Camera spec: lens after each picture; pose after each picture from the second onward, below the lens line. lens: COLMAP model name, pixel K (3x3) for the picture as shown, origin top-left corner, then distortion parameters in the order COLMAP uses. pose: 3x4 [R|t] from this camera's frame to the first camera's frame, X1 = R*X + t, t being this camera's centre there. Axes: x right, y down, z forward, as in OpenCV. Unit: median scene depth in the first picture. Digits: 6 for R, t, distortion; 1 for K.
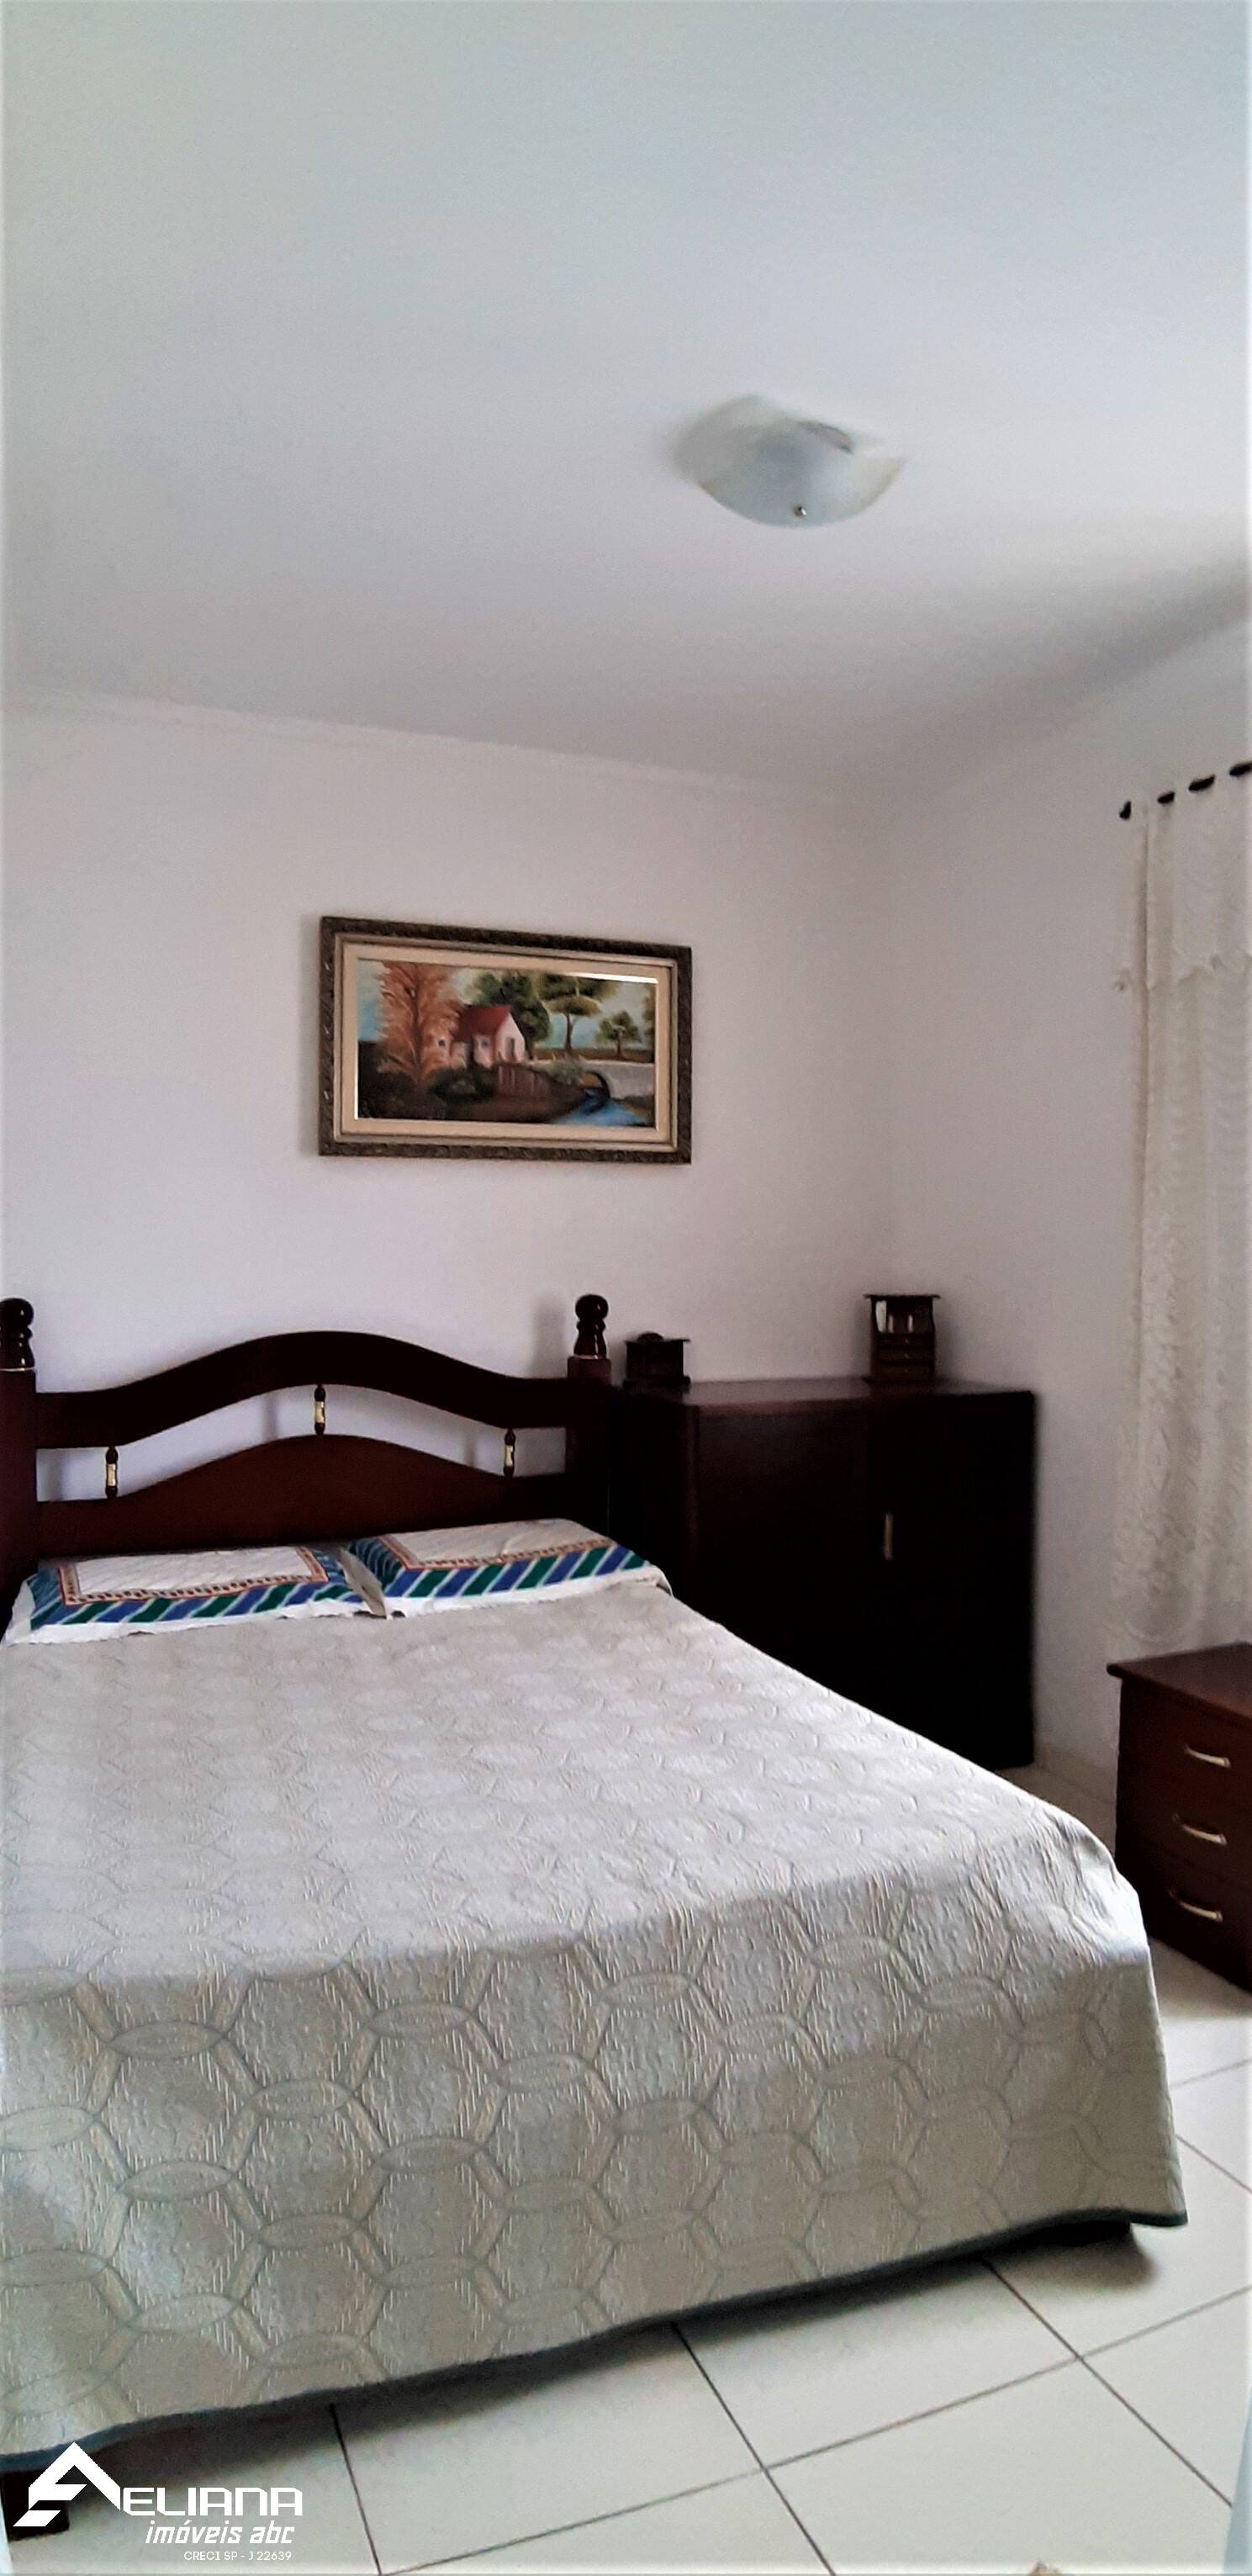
lens RADIAL K [[1277.4, 0, 629.5], [0, 1277.4, 1278.7], [0, 0, 1]] dist [-0.069856, -0.039937]
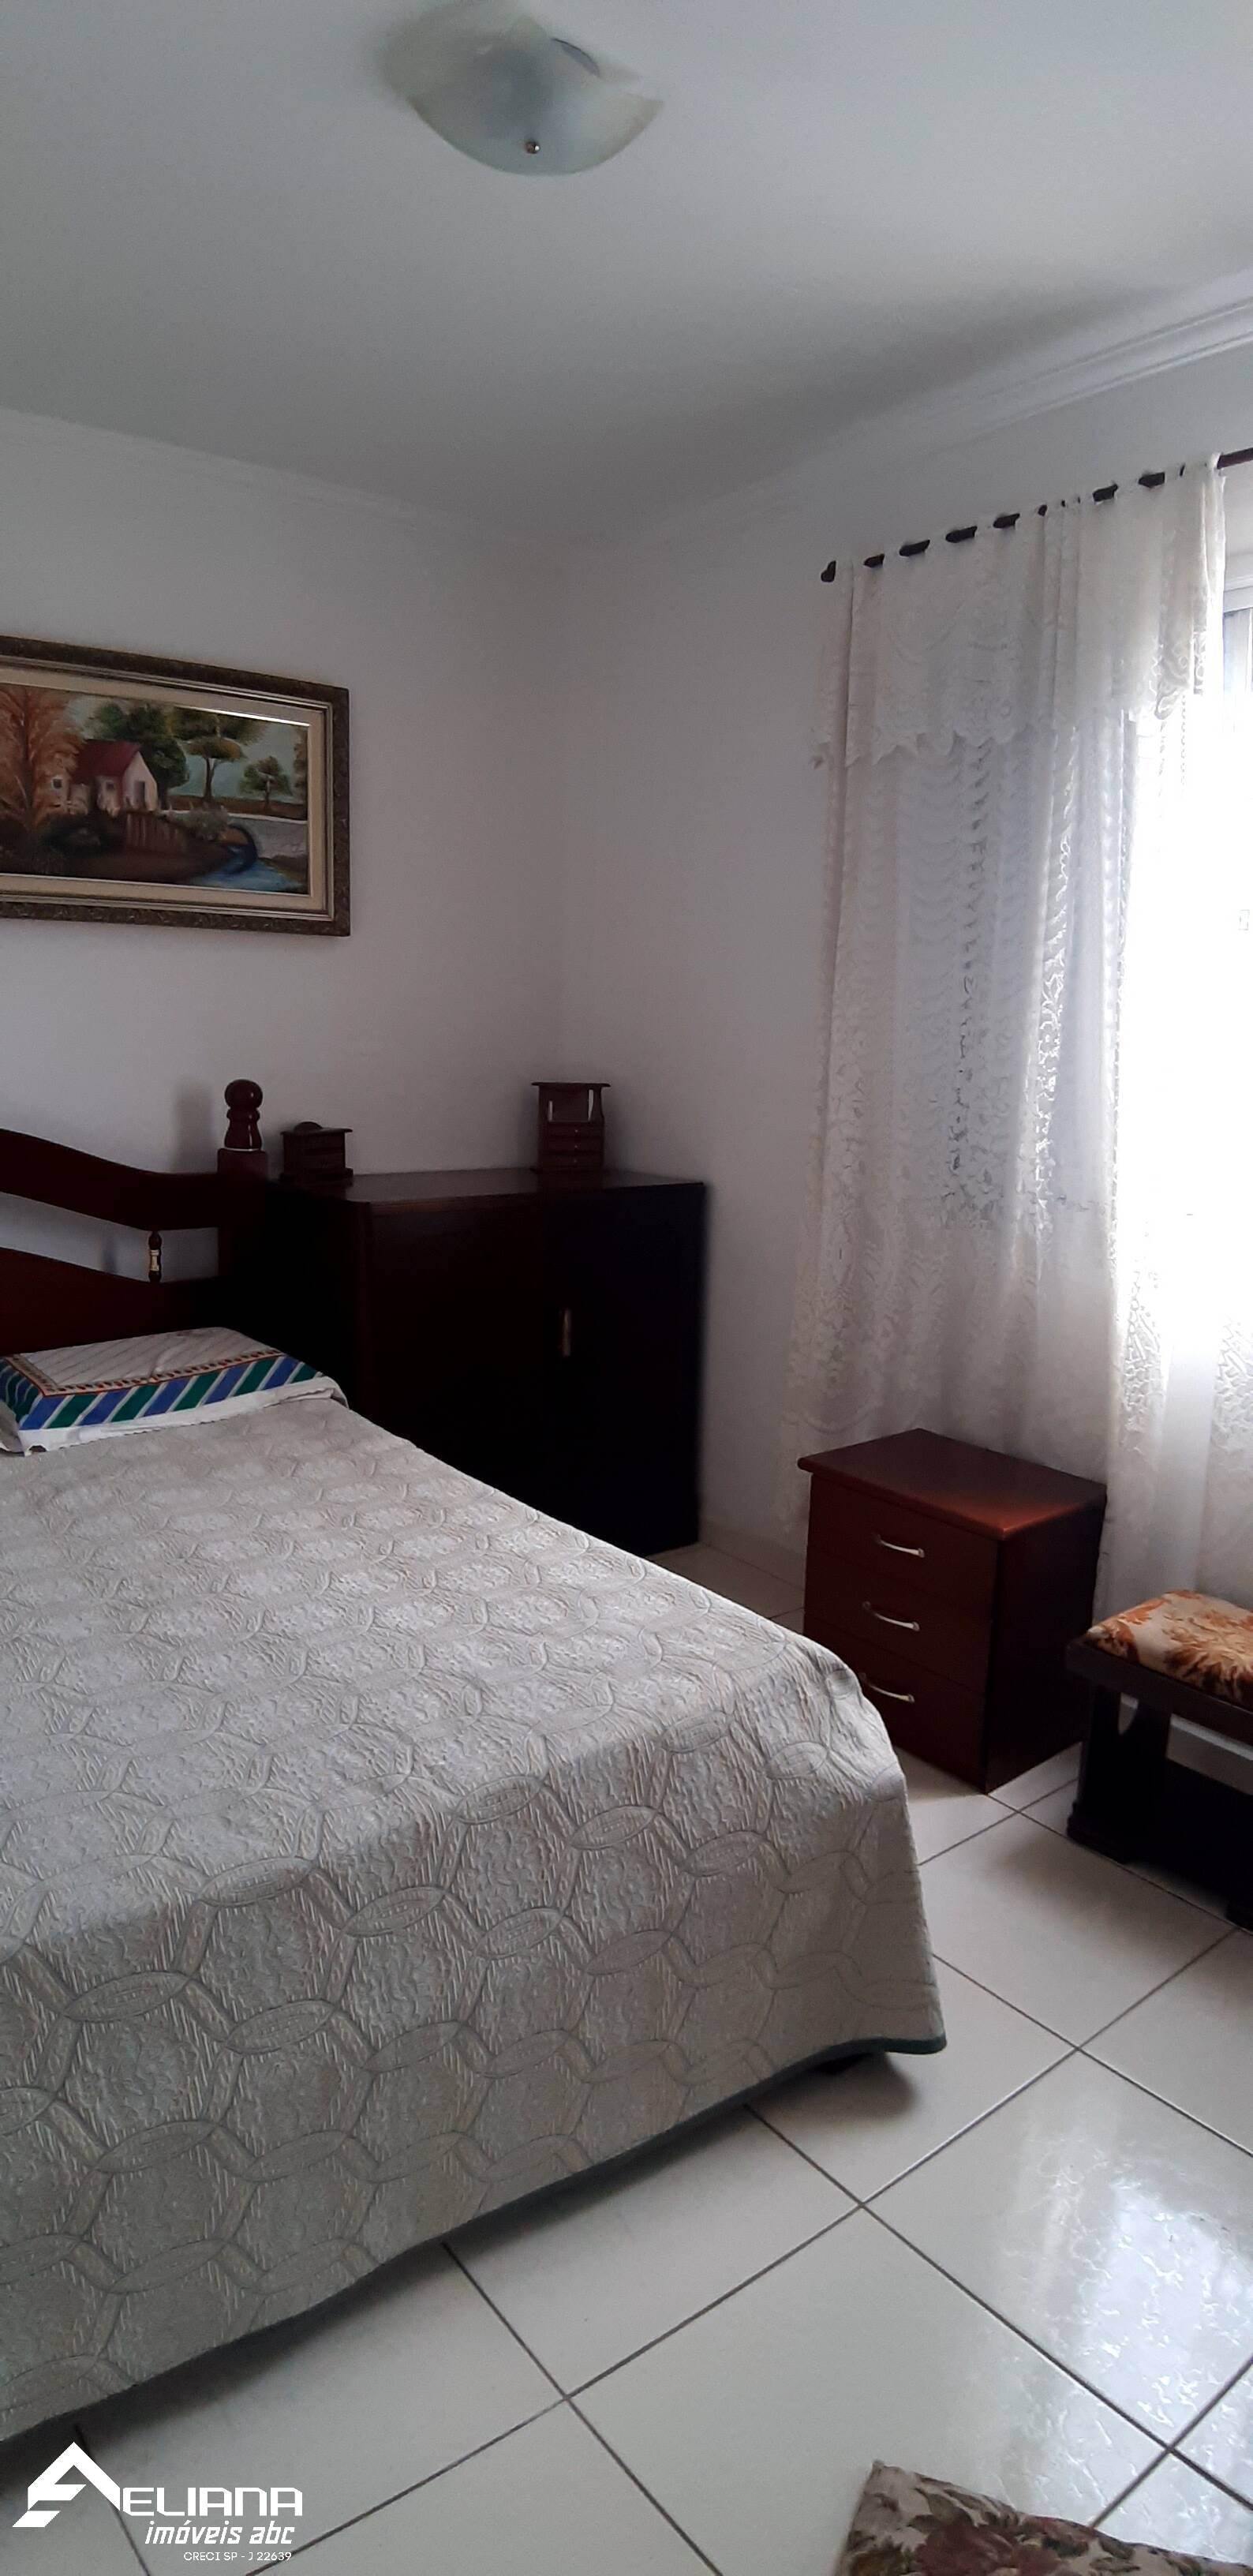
lens RADIAL K [[1277.4, 0, 630.0], [0, 1277.4, 1278.7], [0, 0, 1]] dist [-0.069856, -0.039937]
pose [[0.961807, -0.029430, 0.272143, -0.030675], [-0.016343, 0.986256, 0.164413, -0.001242], [-0.273241, -0.162581, 0.948107, 0.123854]]
